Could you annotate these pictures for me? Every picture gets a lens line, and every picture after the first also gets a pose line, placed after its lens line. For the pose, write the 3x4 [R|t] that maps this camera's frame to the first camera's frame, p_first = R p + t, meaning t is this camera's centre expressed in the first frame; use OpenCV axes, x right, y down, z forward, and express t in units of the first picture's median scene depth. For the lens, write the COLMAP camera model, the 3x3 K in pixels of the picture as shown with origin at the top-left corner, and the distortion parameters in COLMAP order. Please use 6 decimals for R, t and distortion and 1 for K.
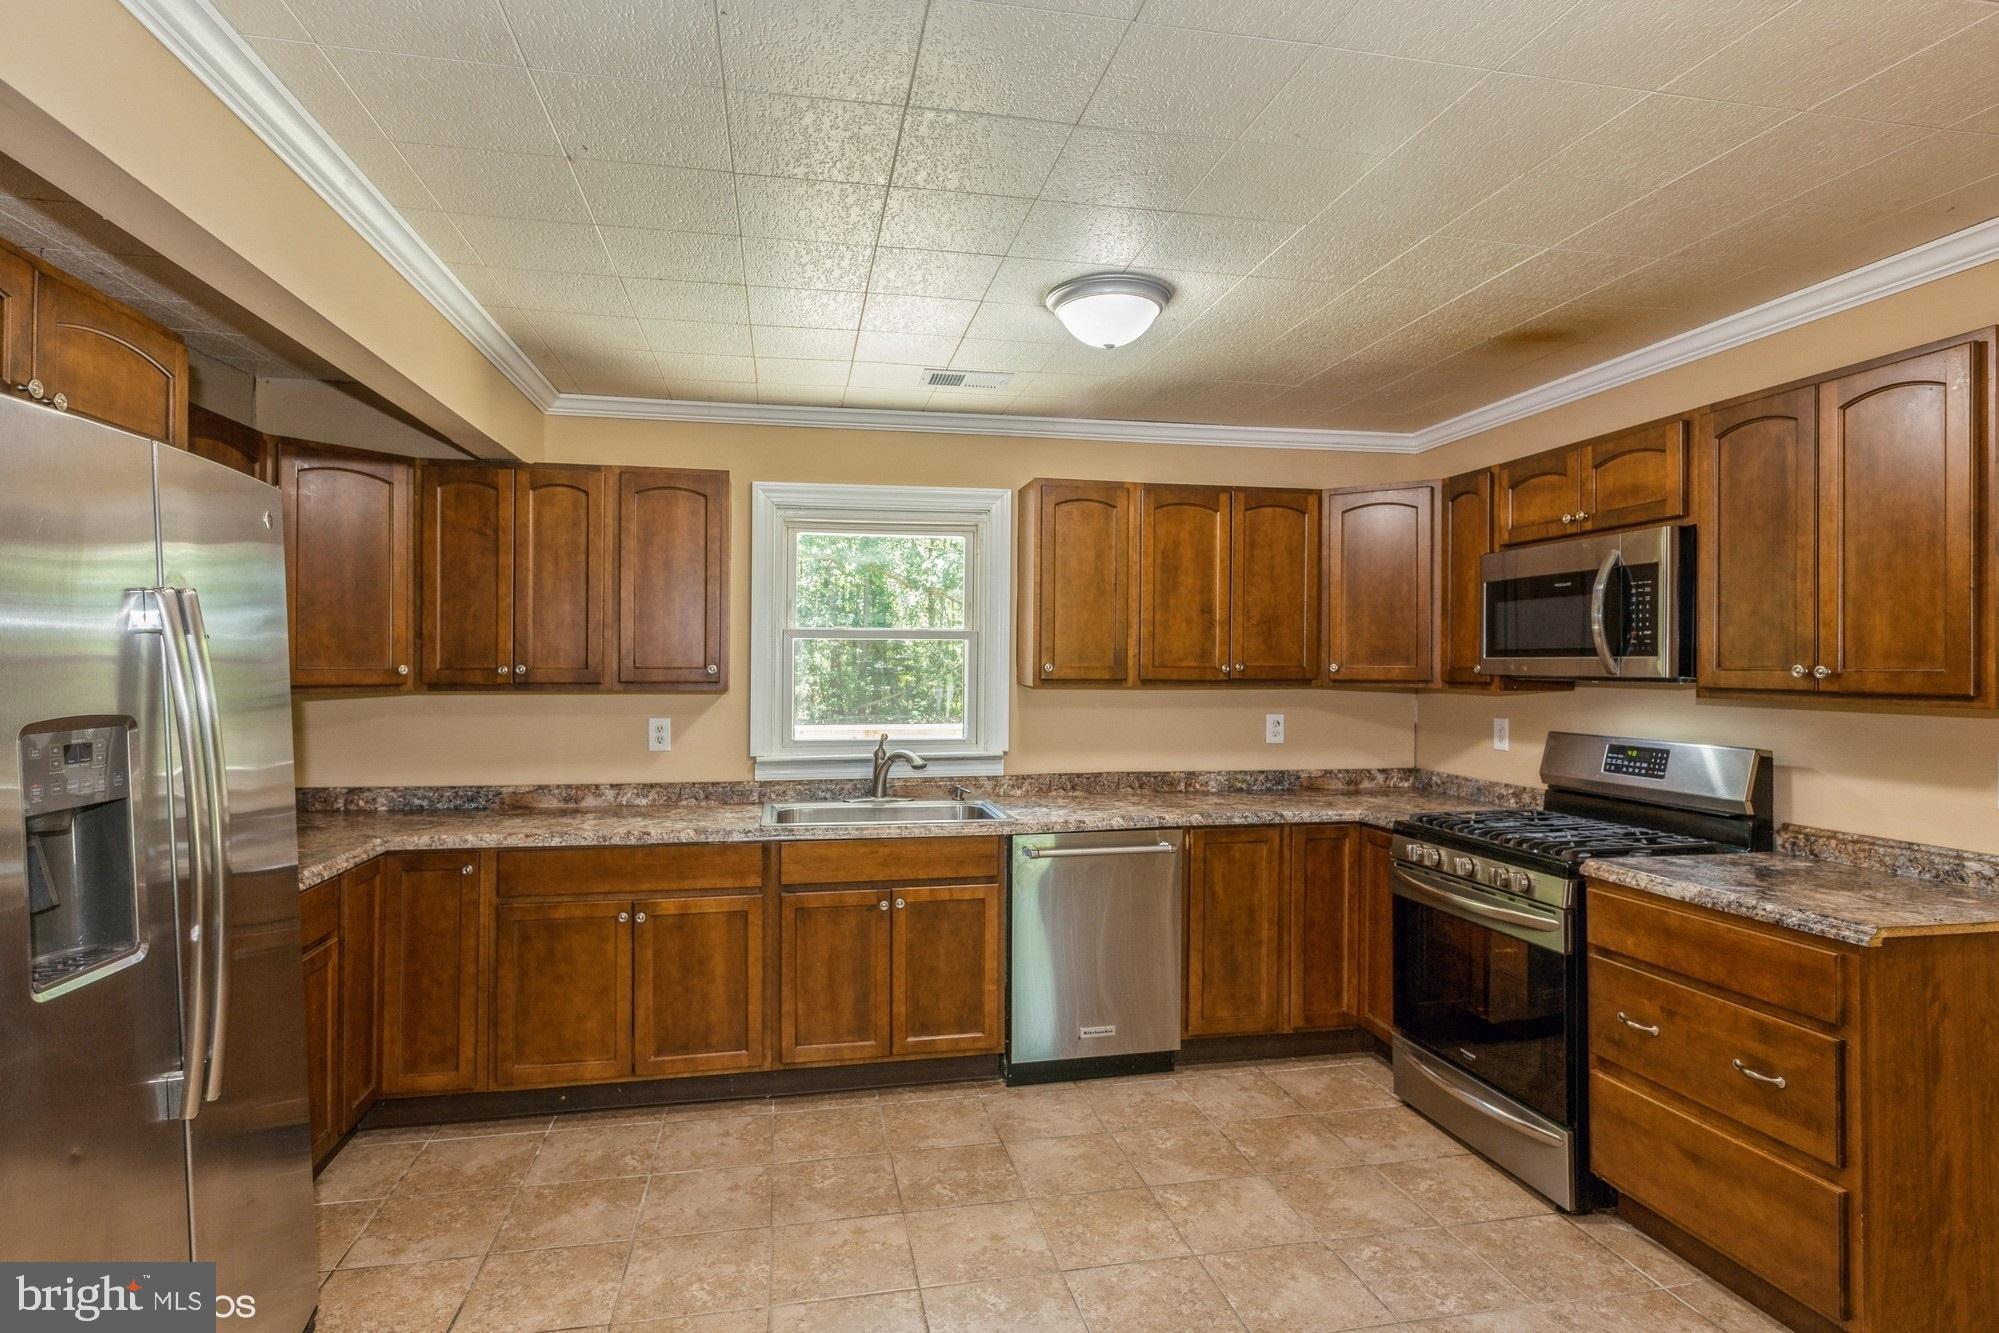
lens RADIAL K [[1042.9, 0, 994.7], [0, 1042.9, 666.3], [0, 0, 1]] dist [0.001822, -0.003665]
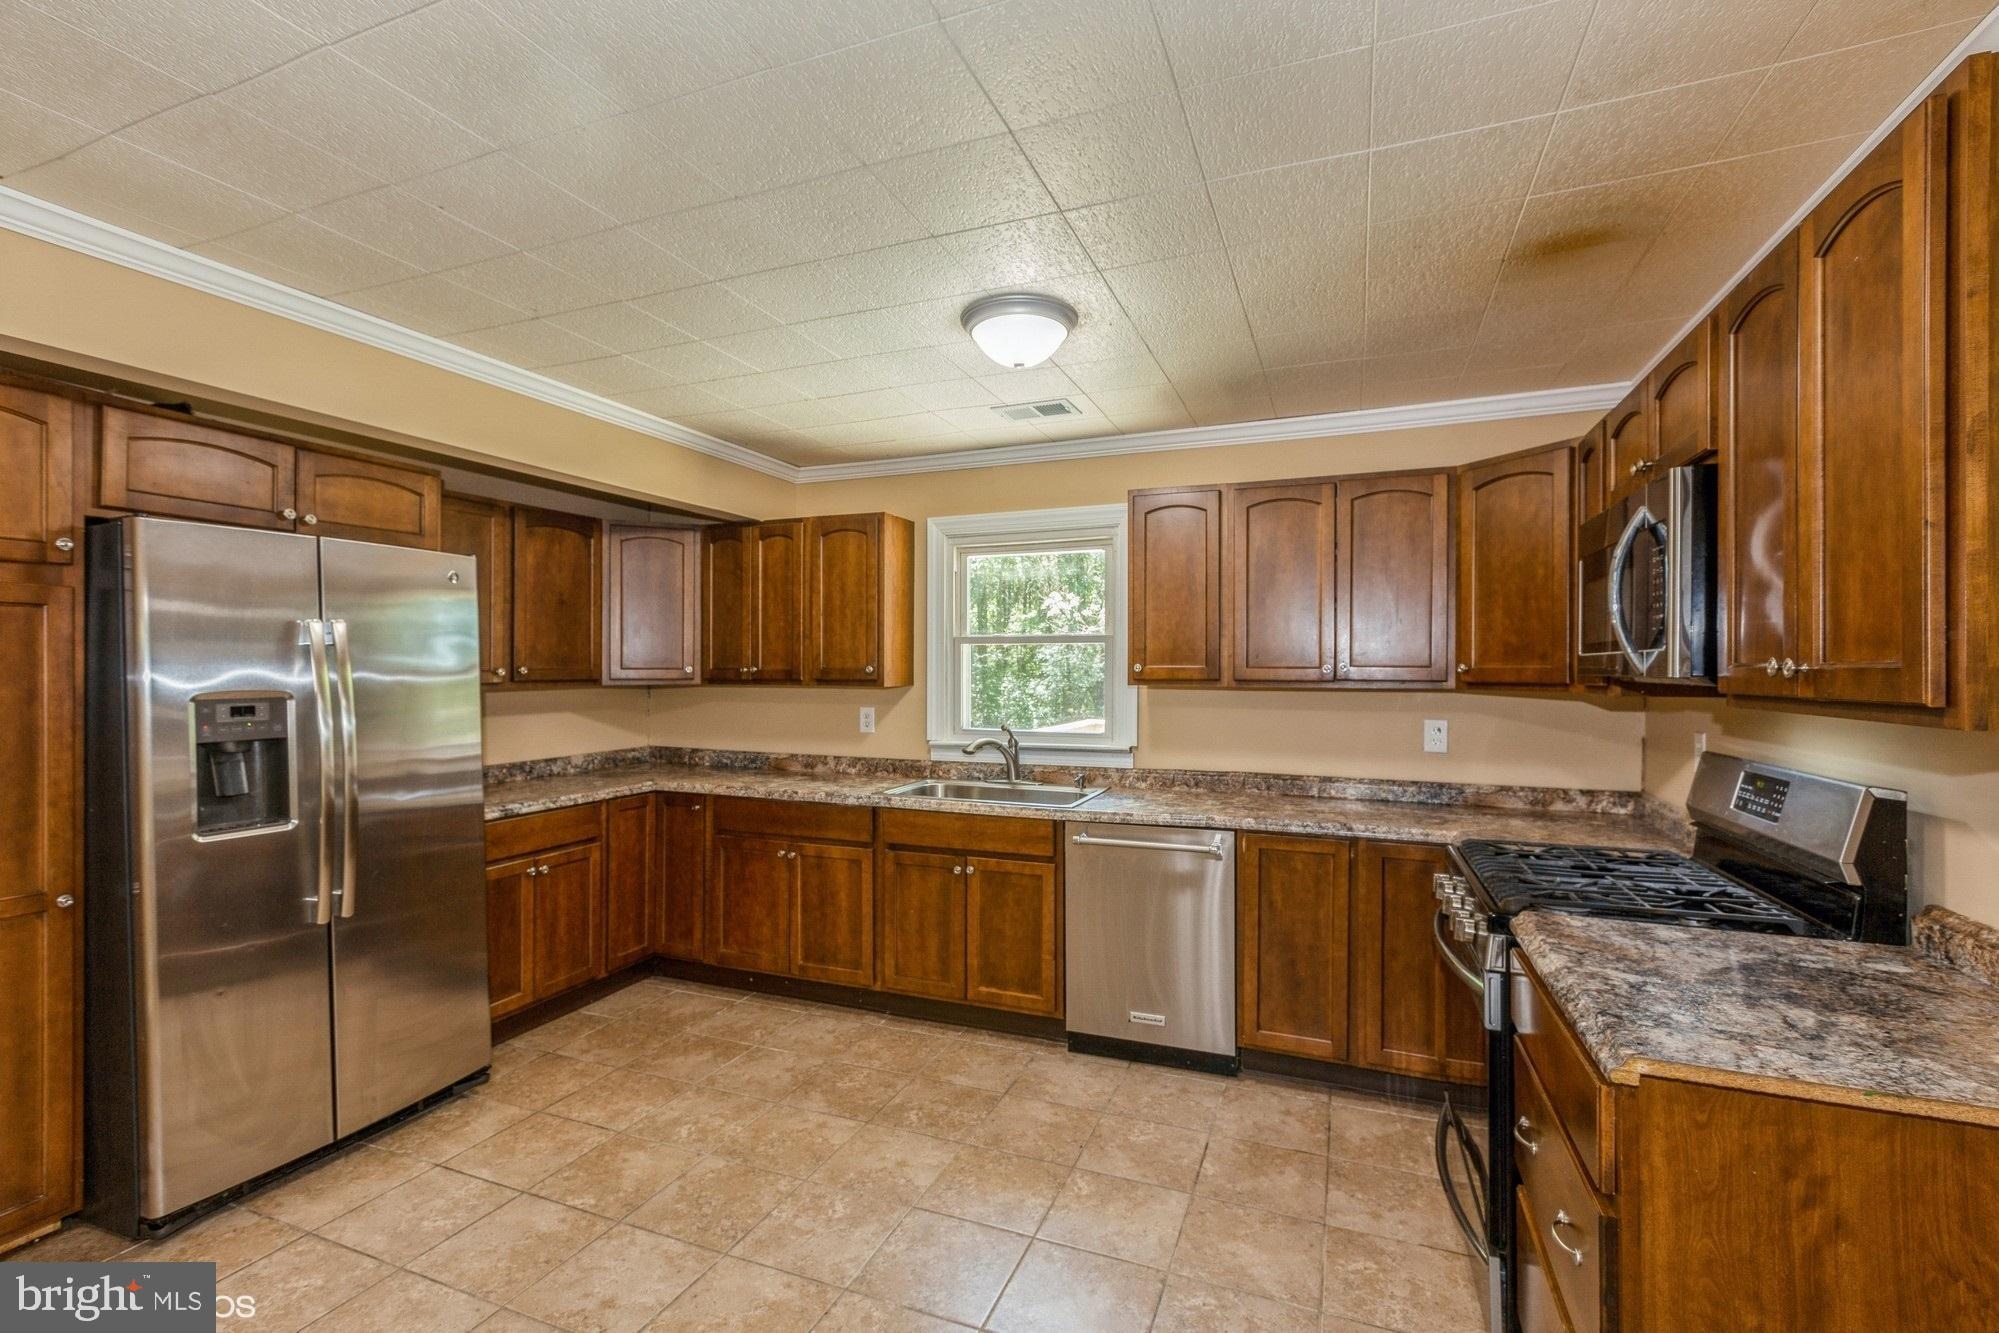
lens RADIAL K [[895.9, 0, 990.5], [0, 895.9, 670.4], [0, 0, 1]] dist [0.002467, -0.001282]
pose [[0.832419, 0.000495, -0.554146, 0.484584], [-0.001404, 0.999998, -0.001216, 0.005699], [0.554144, 0.001791, 0.832419, 0.180731]]
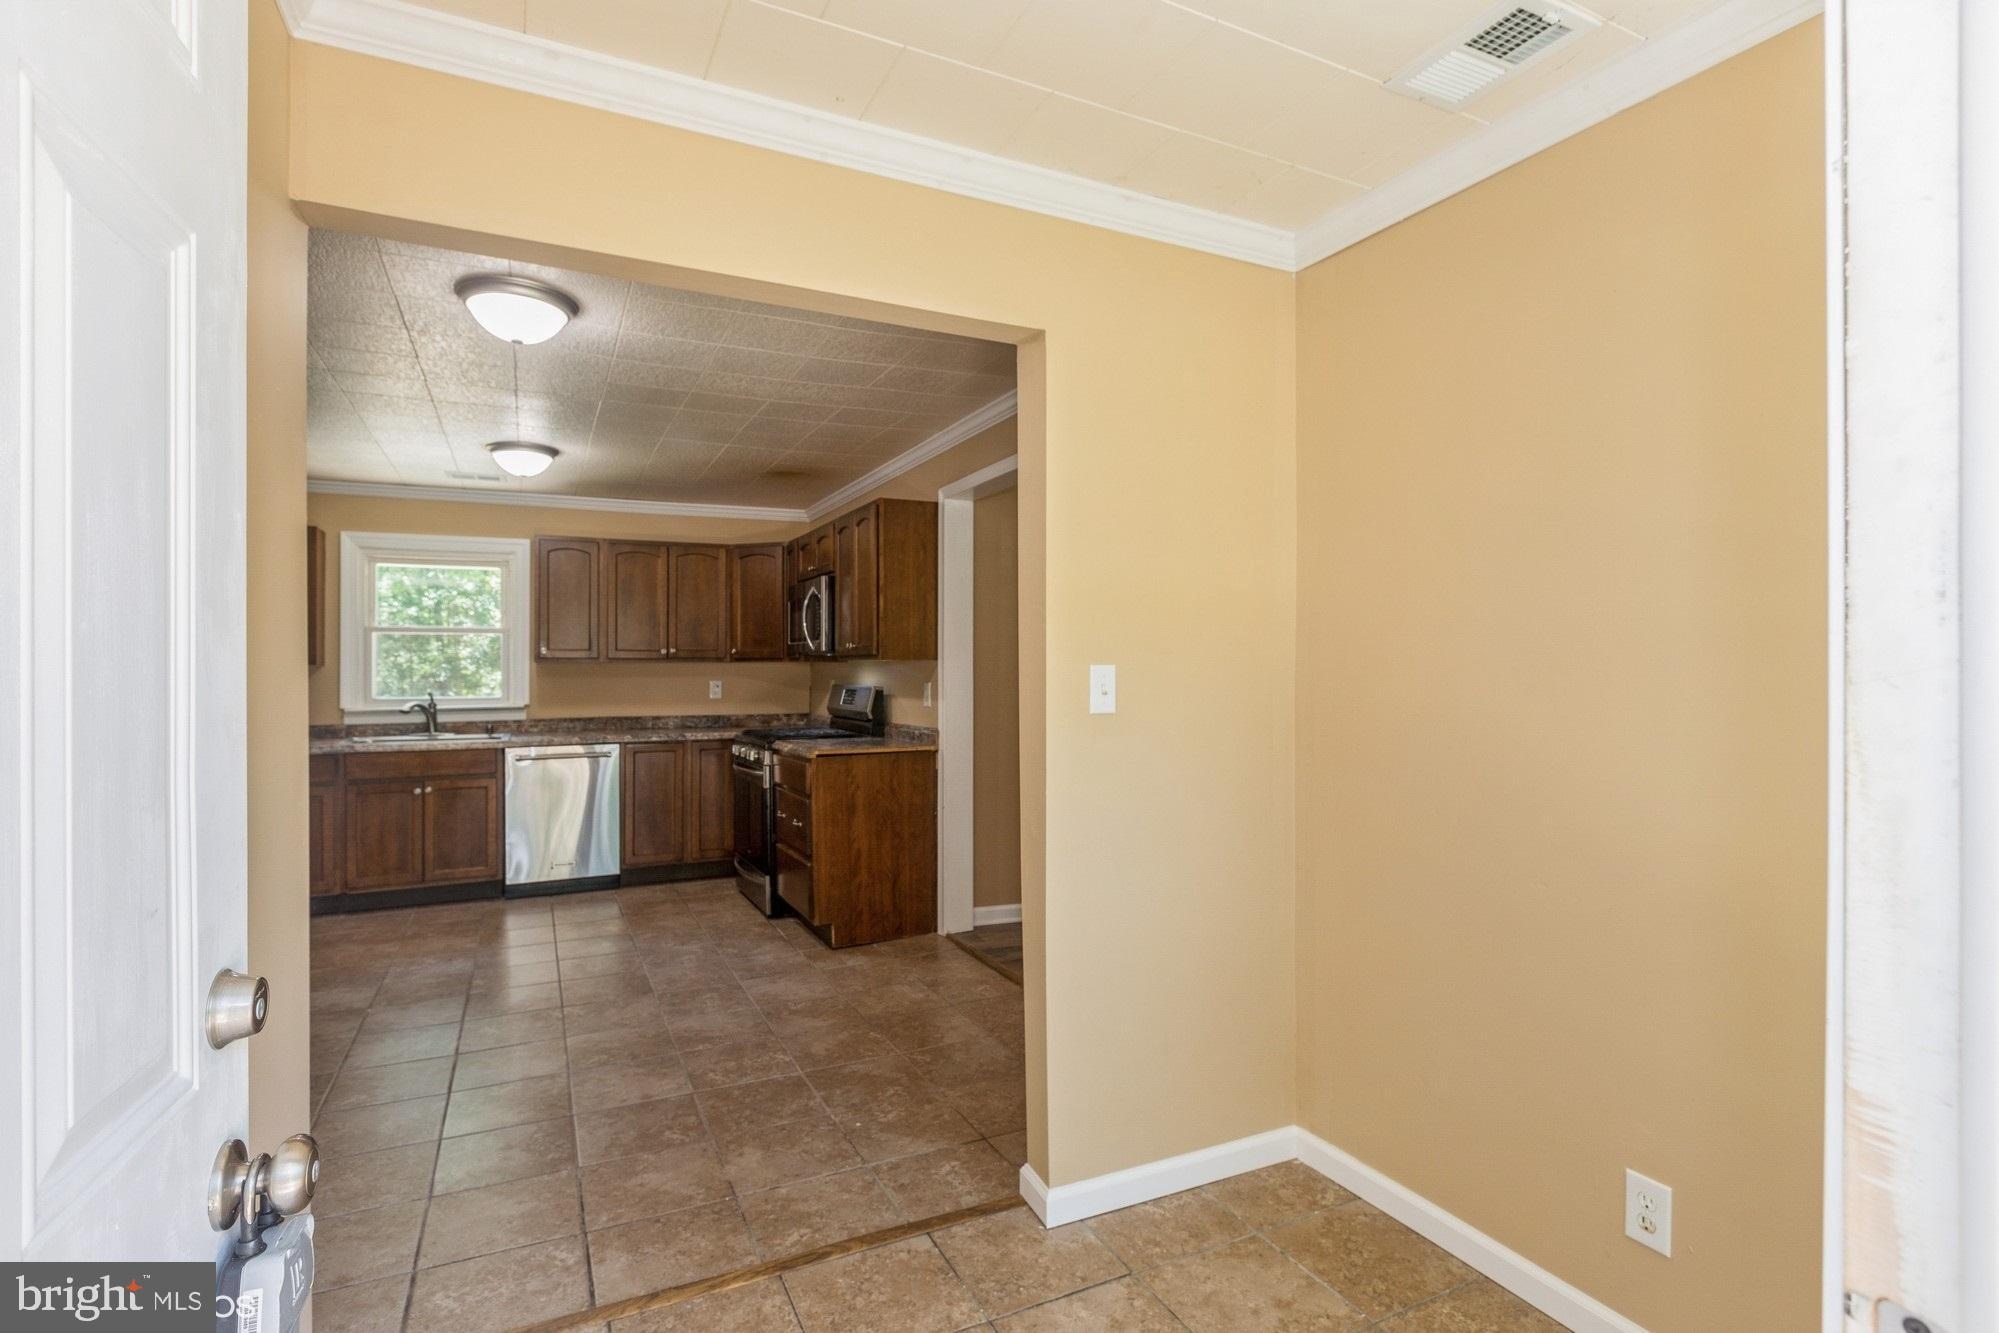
lens RADIAL K [[995.9, 0, 1005.3], [0, 995.9, 661.8], [0, 0, 1]] dist [0.003177, -0.000331]
pose [[0.969688, -0.003716, 0.244319, 0.419523], [0.005624, 0.999959, -0.007110, 0.038685], [-0.244282, 0.008268, 0.969669, -0.785233]]
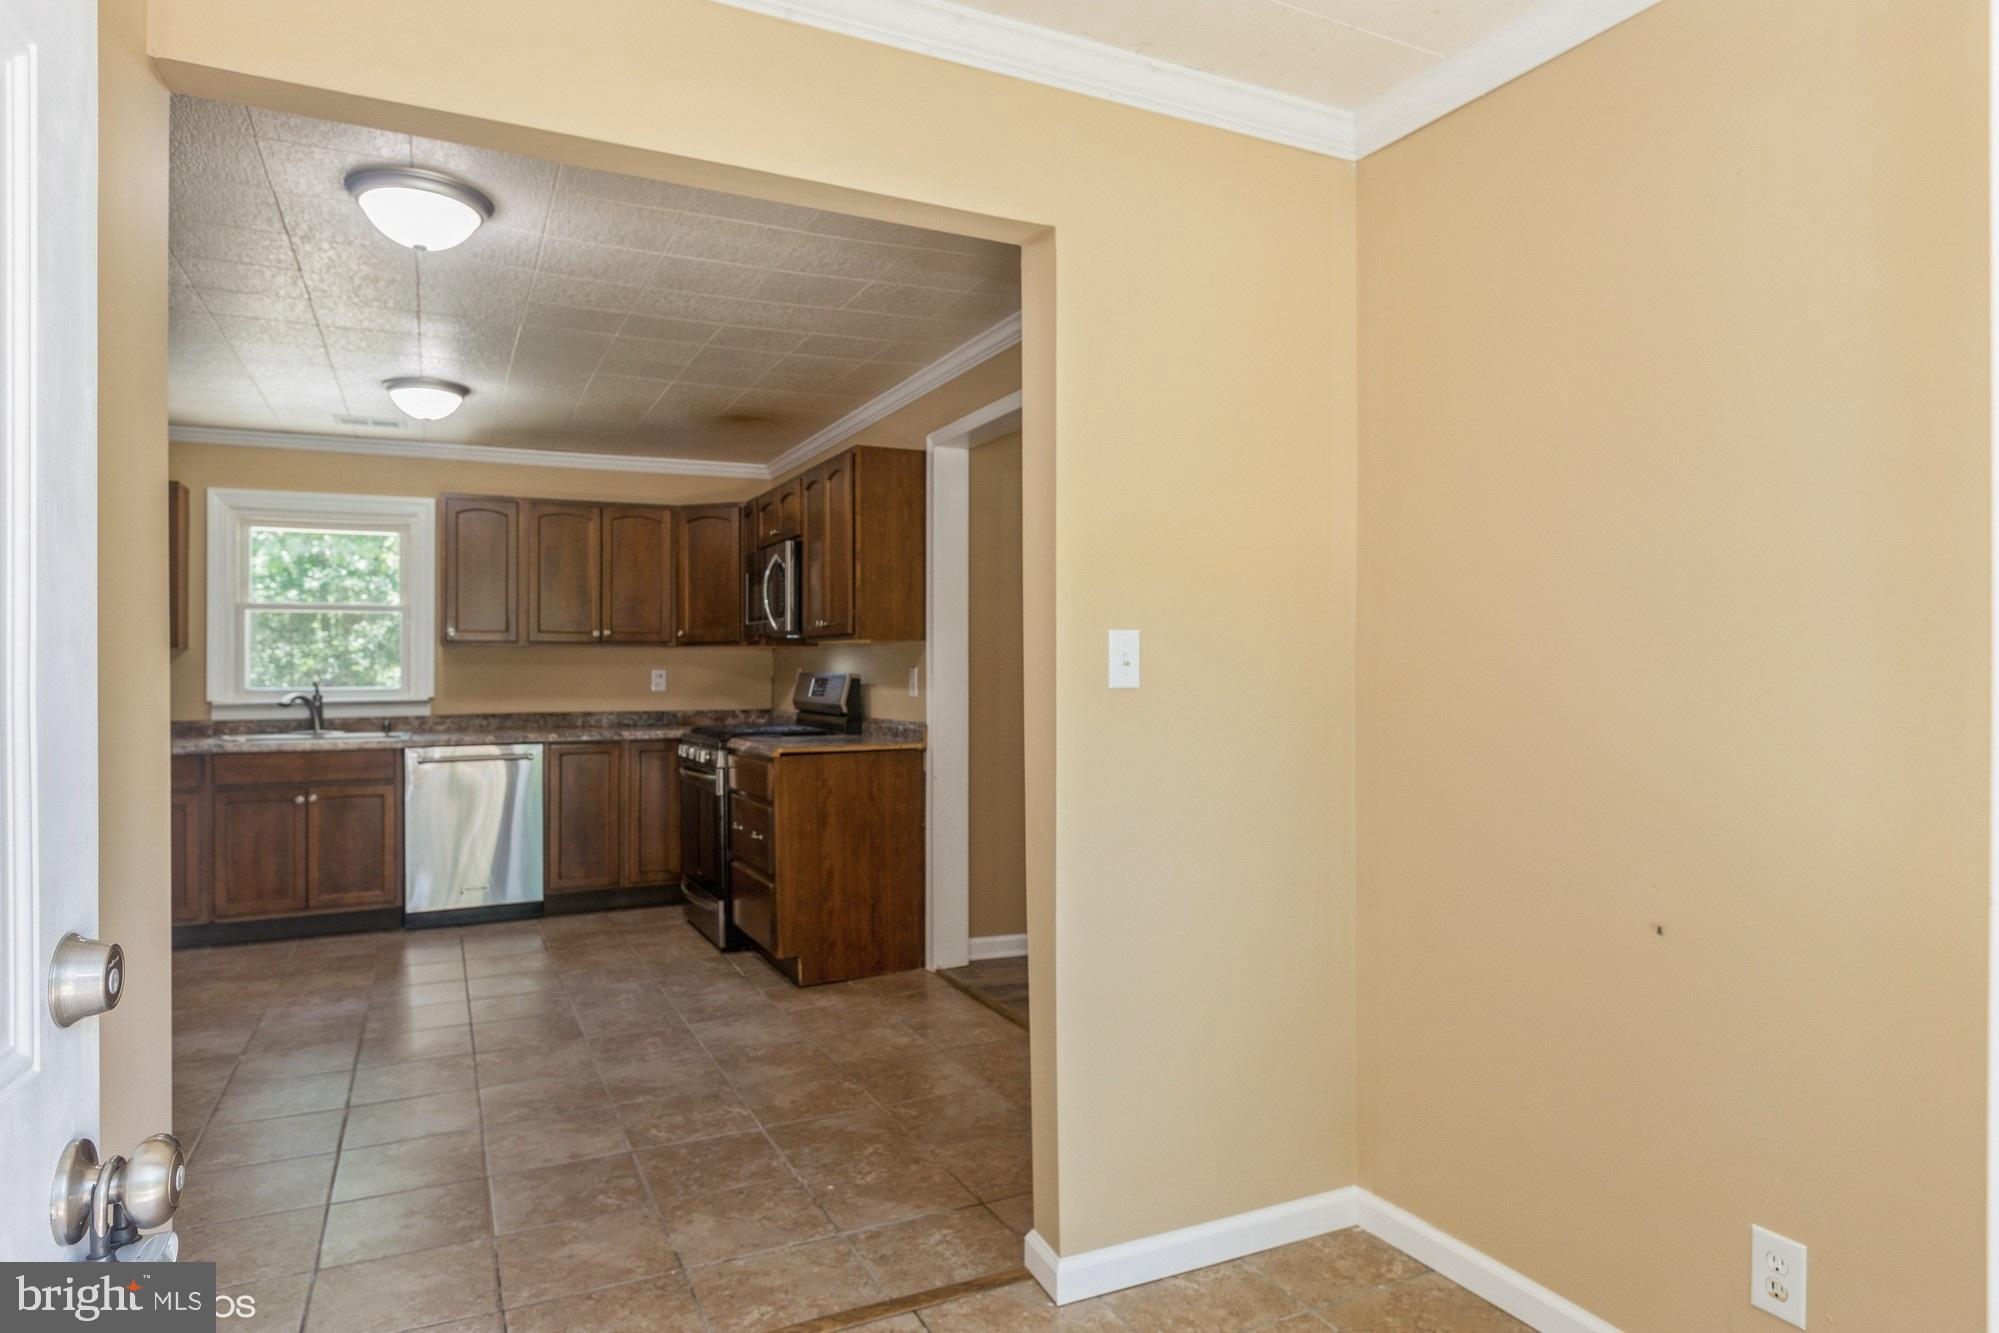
lens RADIAL K [[1198.1, 0, 1008.6], [0, 1198.1, 658.7], [0, 0, 1]] dist [0.000723, -0.000285]
pose [[0.969332, -0.003720, 0.245728, 0.419102], [0.005692, 0.999957, -0.007313, 0.058557], [-0.245690, 0.008488, 0.969311, -0.785267]]
